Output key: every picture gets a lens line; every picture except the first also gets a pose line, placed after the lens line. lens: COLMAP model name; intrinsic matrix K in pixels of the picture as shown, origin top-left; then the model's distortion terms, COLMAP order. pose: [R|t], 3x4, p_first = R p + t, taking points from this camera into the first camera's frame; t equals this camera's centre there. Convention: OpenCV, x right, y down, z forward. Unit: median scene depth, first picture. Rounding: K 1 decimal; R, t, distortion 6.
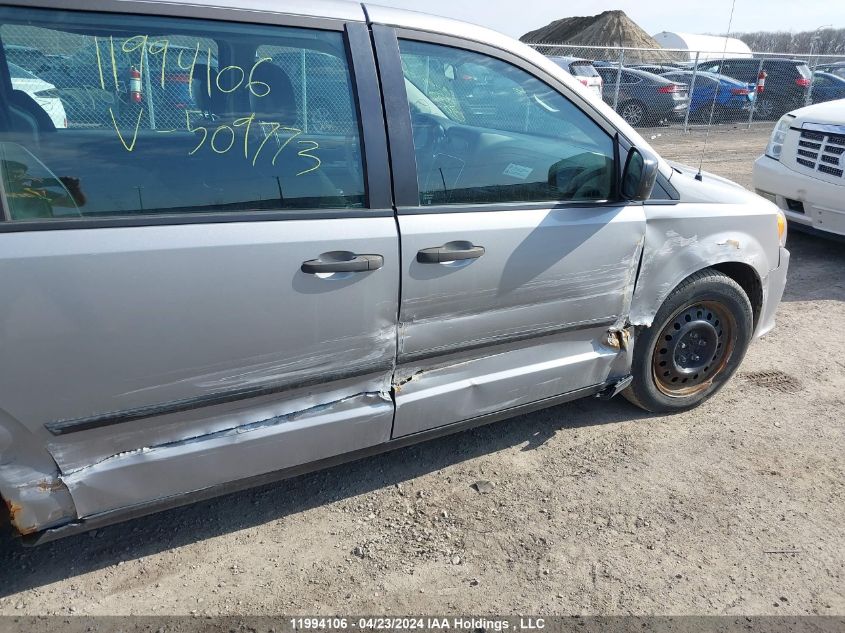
lens RADIAL K [[626.7, 0, 422.7], [0, 626.7, 331.0], [0, 0, 1]] dist [-0.006687, -0.009365]
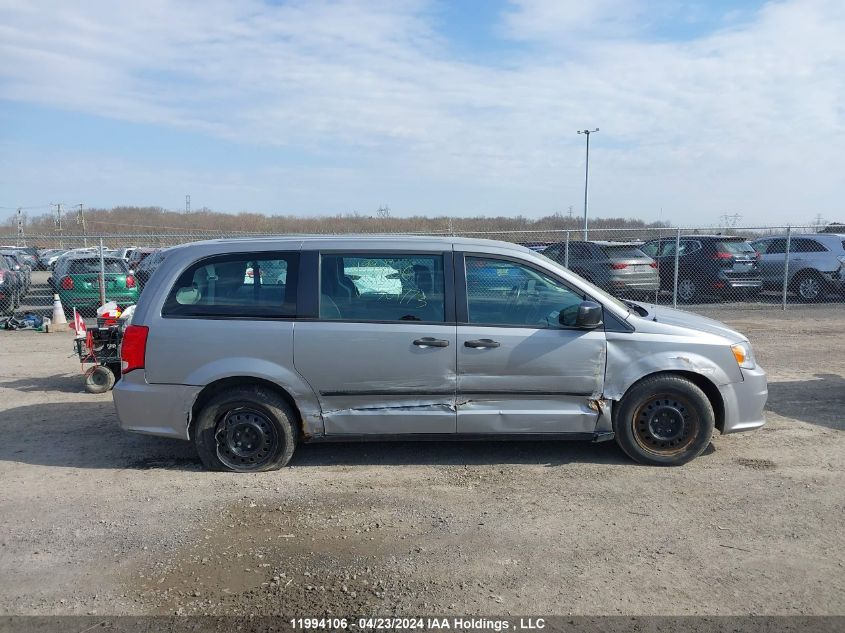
lens RADIAL K [[626.7, 0, 419.9], [0, 626.7, 320.4], [0, 0, 1]] dist [-0.006687, -0.009365]
pose [[0.881769, 0.024974, -0.471020, 0.715481], [-0.154057, 0.959081, -0.237549, 0.287576], [0.445814, 0.282027, 0.849535, -0.823644]]
